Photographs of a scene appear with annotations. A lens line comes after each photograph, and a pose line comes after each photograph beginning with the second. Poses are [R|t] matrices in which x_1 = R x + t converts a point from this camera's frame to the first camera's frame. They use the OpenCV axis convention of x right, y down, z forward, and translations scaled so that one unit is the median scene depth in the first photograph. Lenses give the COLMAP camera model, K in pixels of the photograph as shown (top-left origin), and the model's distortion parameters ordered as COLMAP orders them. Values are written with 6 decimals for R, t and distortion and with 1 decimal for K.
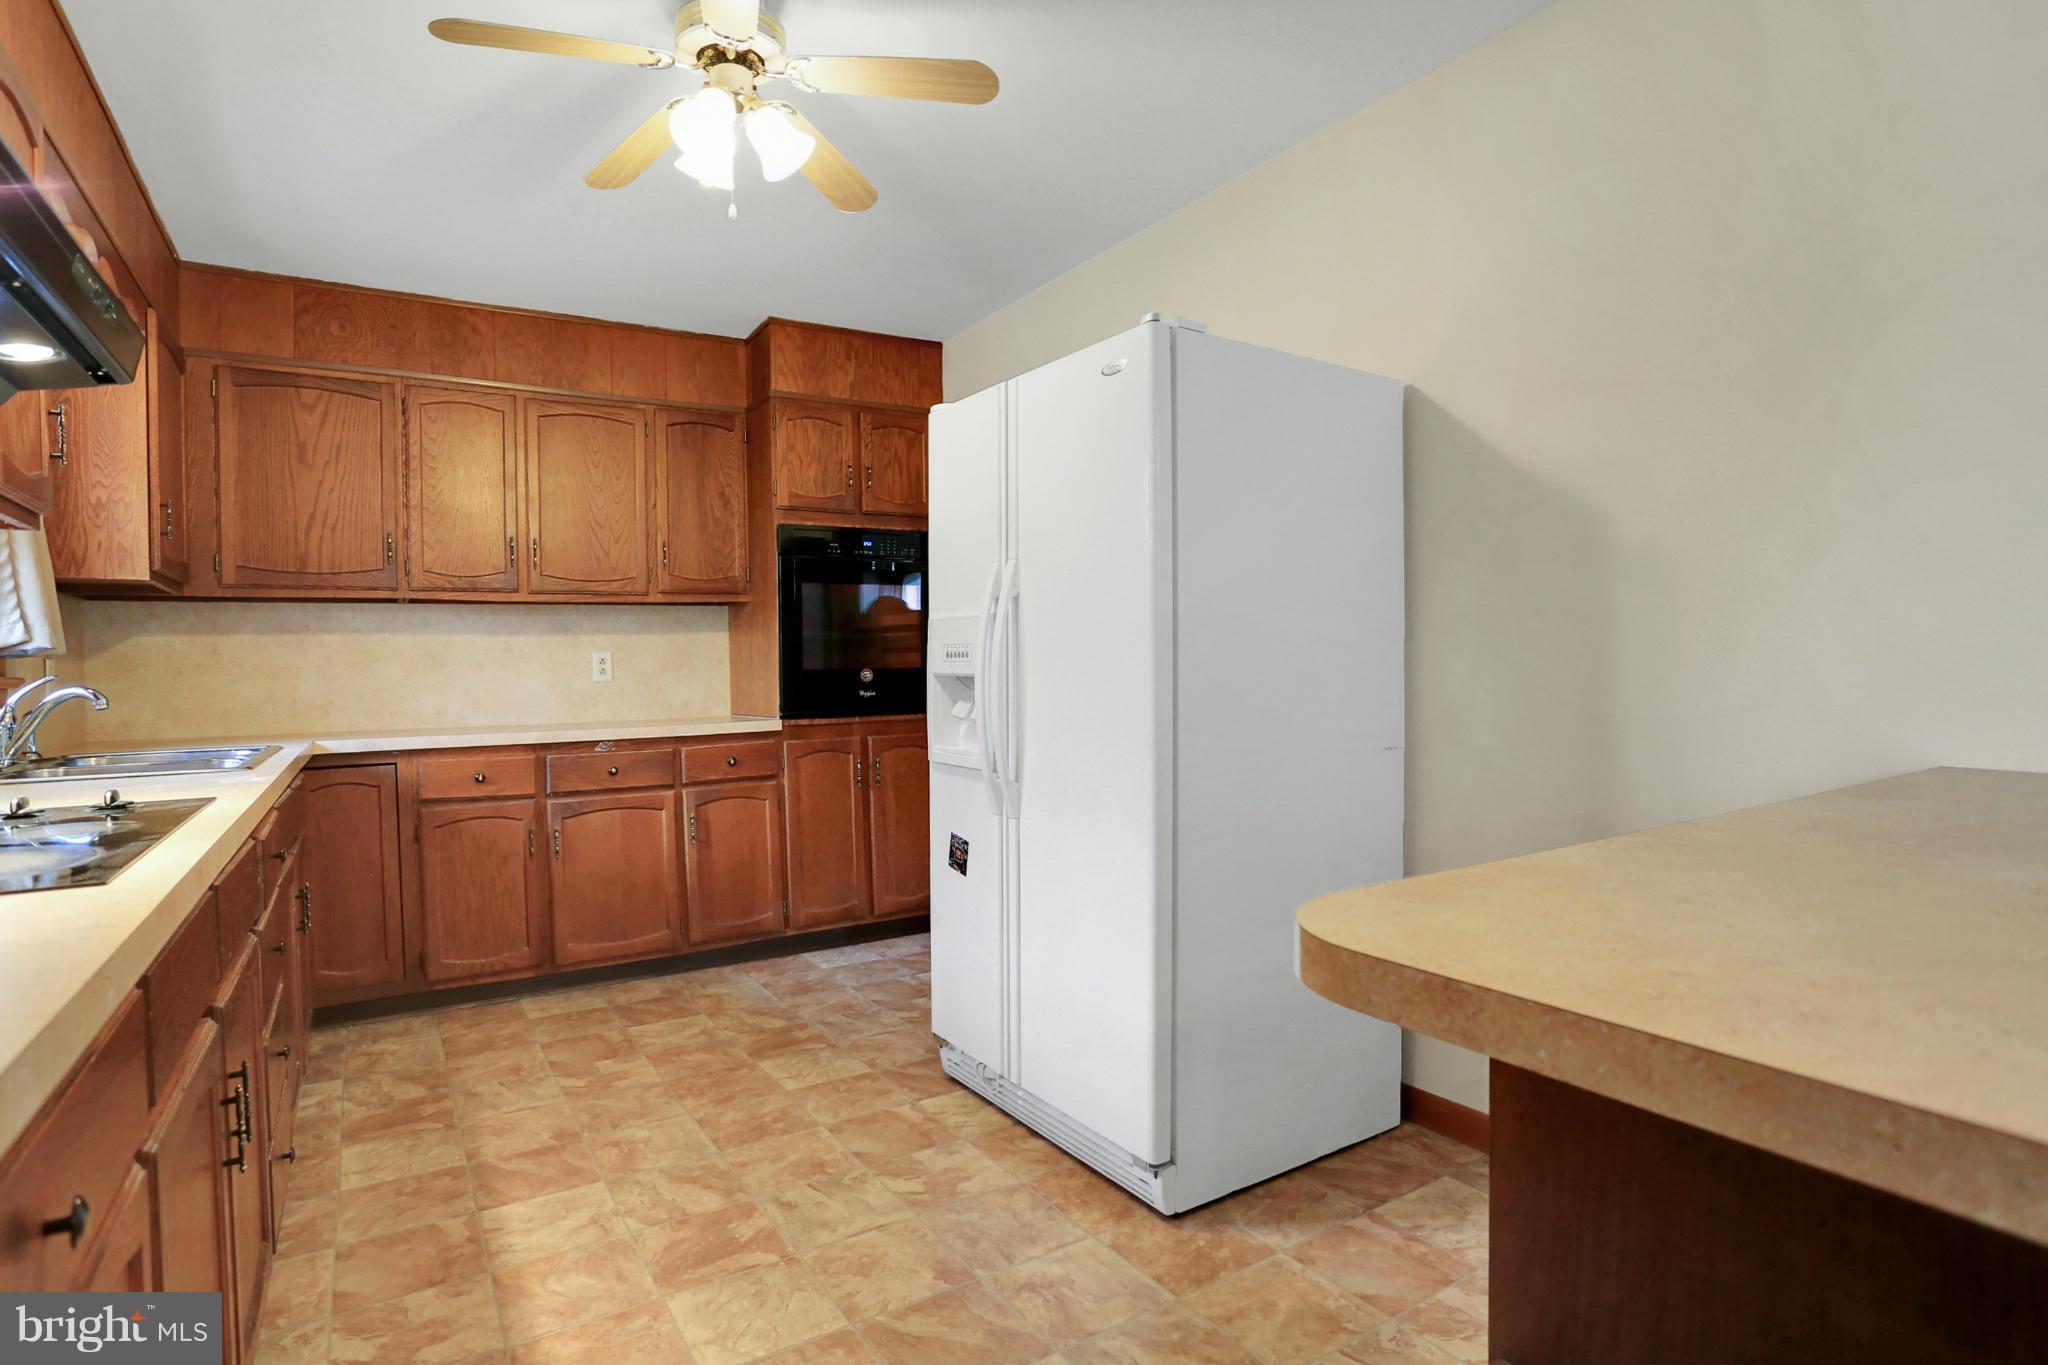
lens RADIAL K [[1017.8, 0, 1018.3], [0, 1017.8, 669.2], [0, 0, 1]] dist [-0.041138, 0.000325]
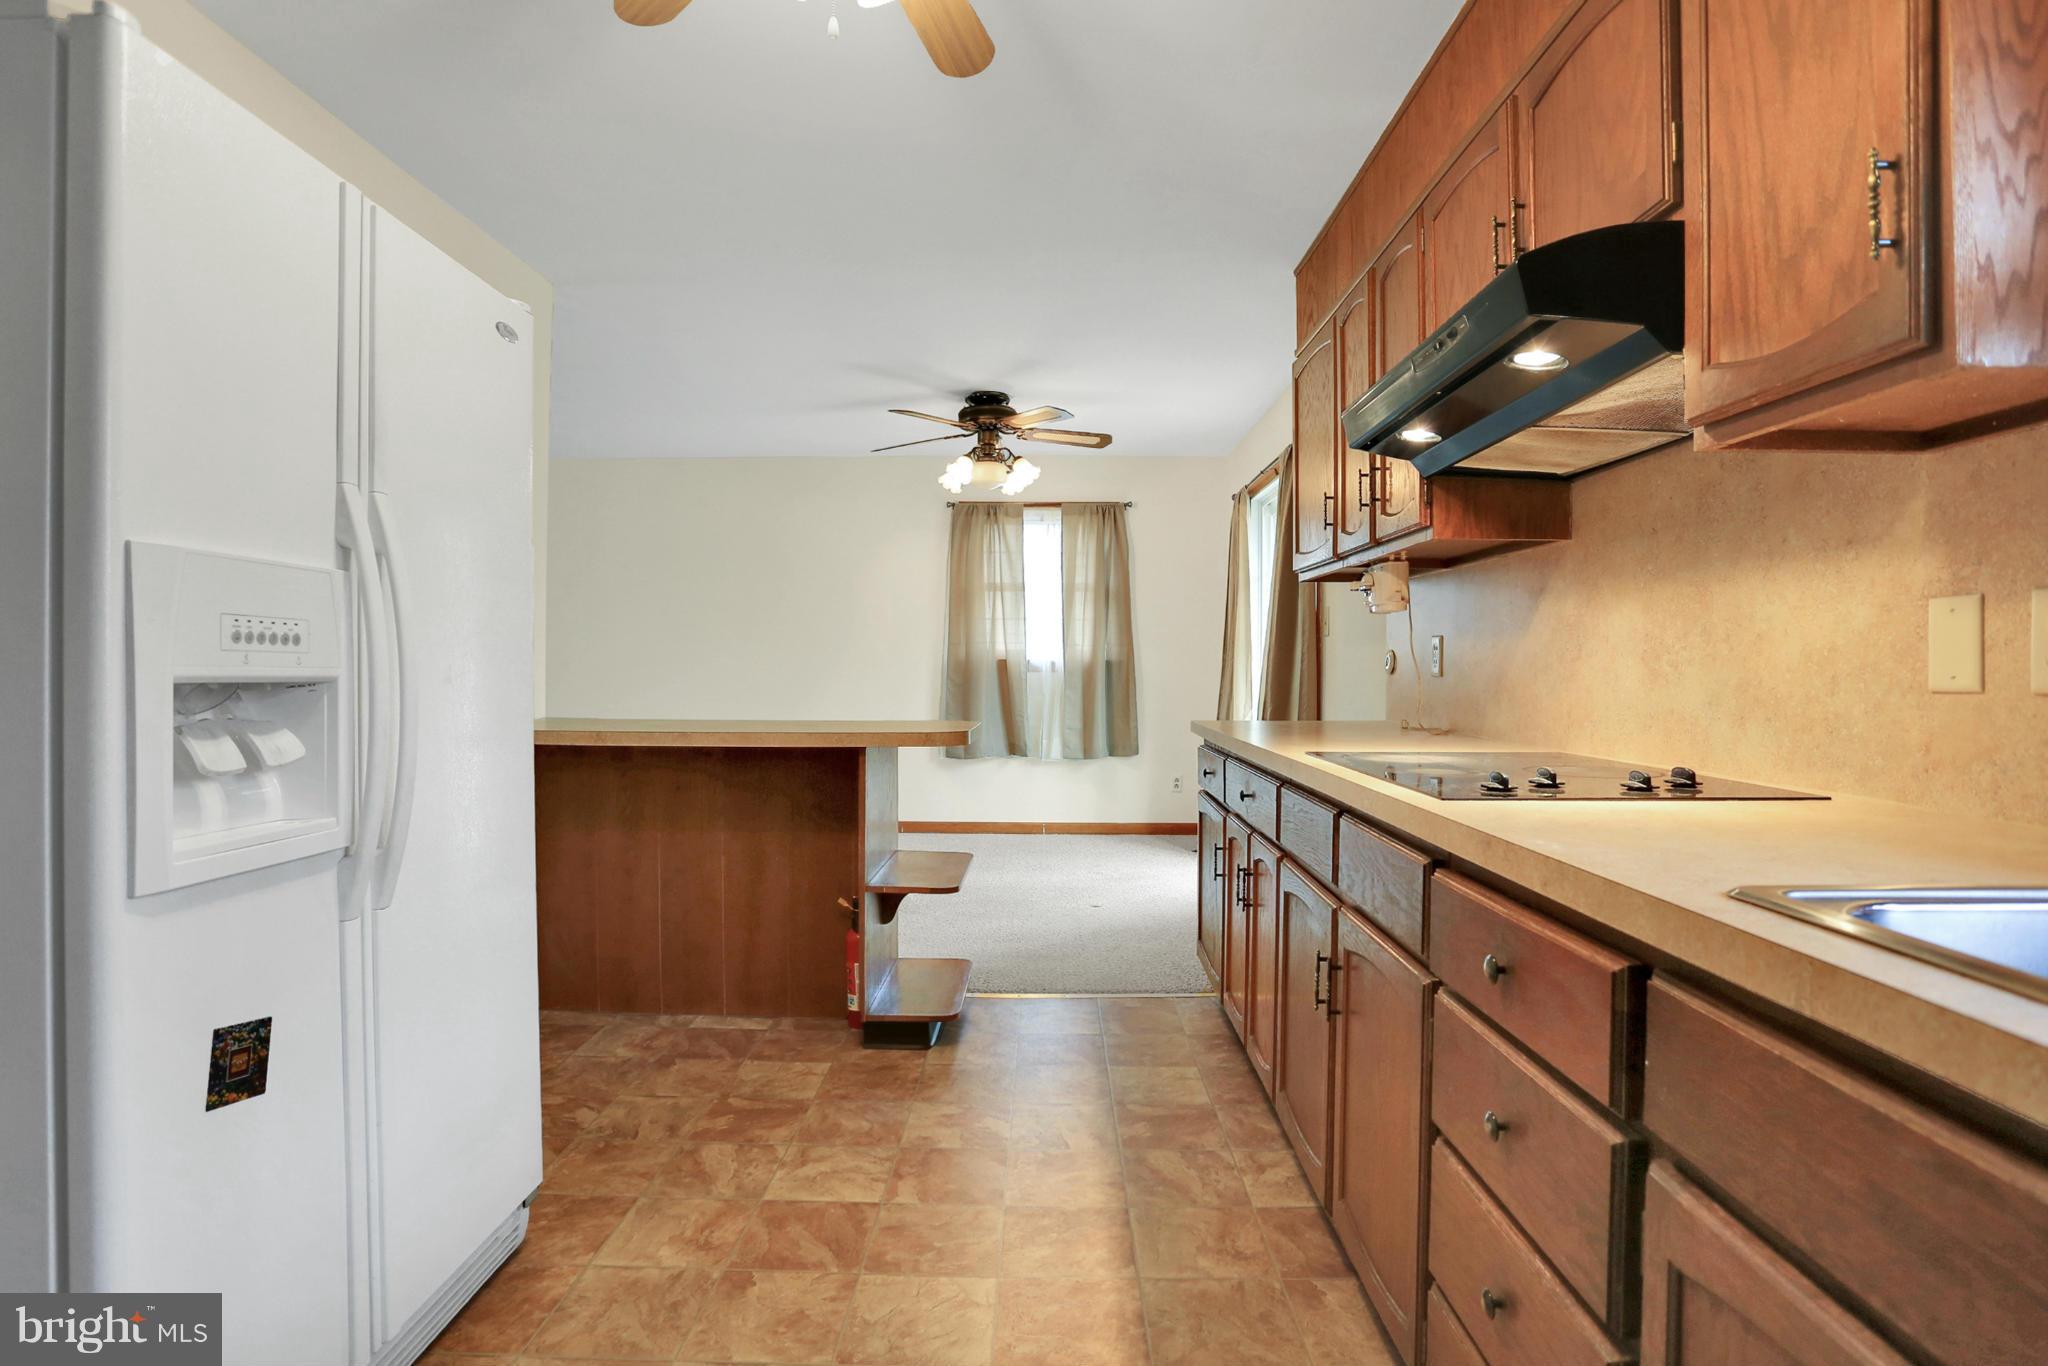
lens RADIAL K [[1017.8, 0, 1018.3], [0, 1017.8, 669.7], [0, 0, 1]] dist [-0.041138, 0.000325]
pose [[-0.822362, 0.016860, 0.568714, -0.972395], [0.019622, 0.999807, -0.001267, 0.016649], [-0.568626, 0.010118, -0.822534, 1.715905]]
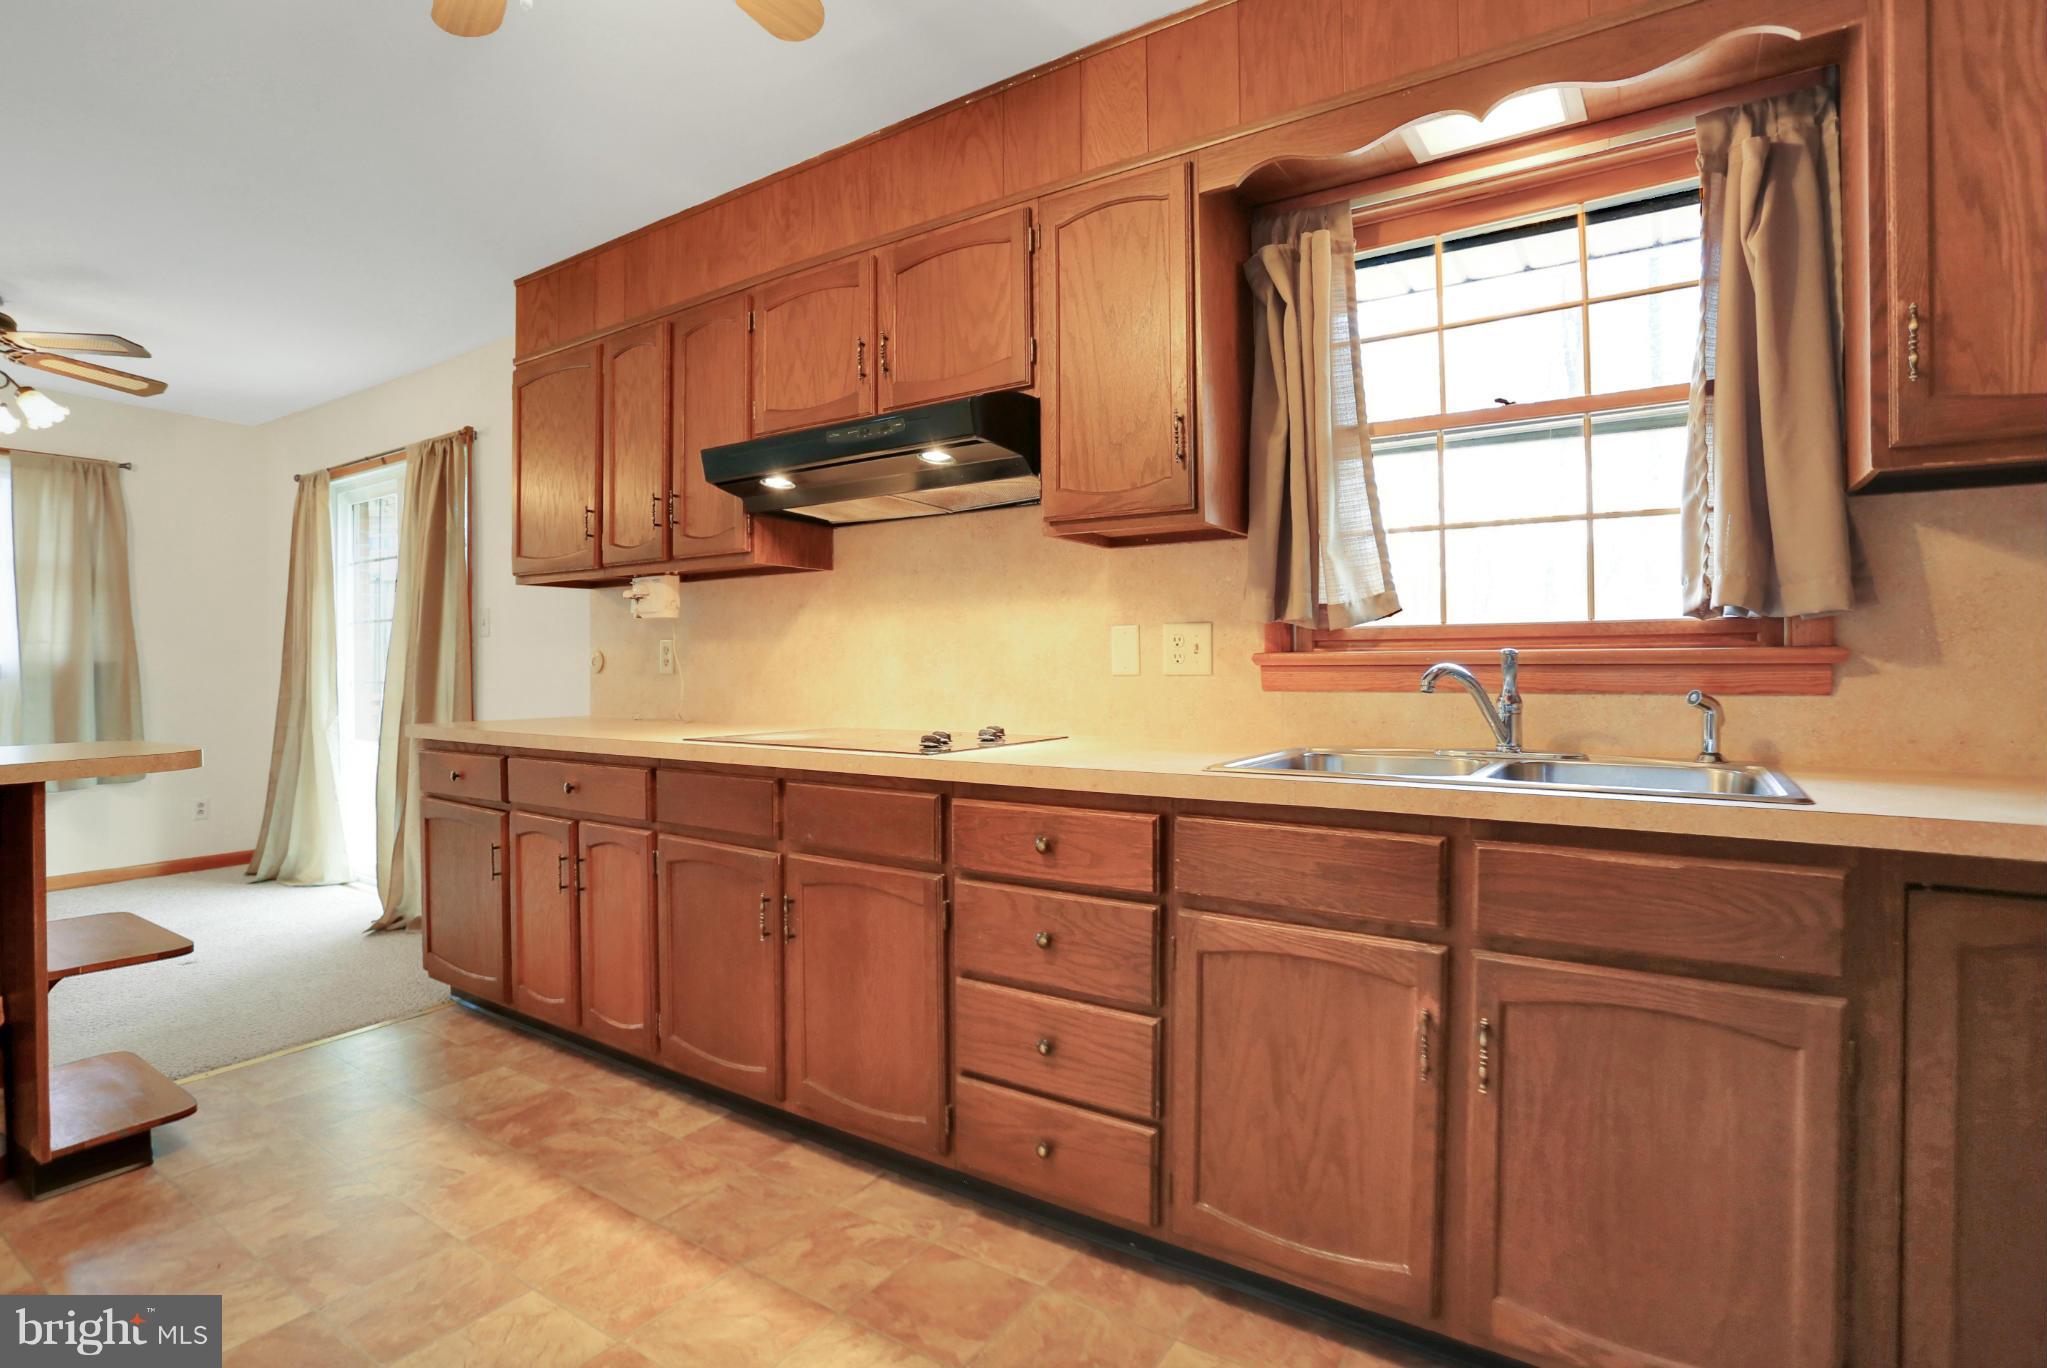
lens RADIAL K [[992.3, 0, 993.3], [0, 992.3, 667.4], [0, 0, 1]] dist [-0.081810, 0.027248]
pose [[-0.920081, 0.027346, -0.390772, -0.623450], [0.021576, 0.999584, 0.019150, 0.008784], [0.391133, 0.009188, -0.920288, 1.863056]]
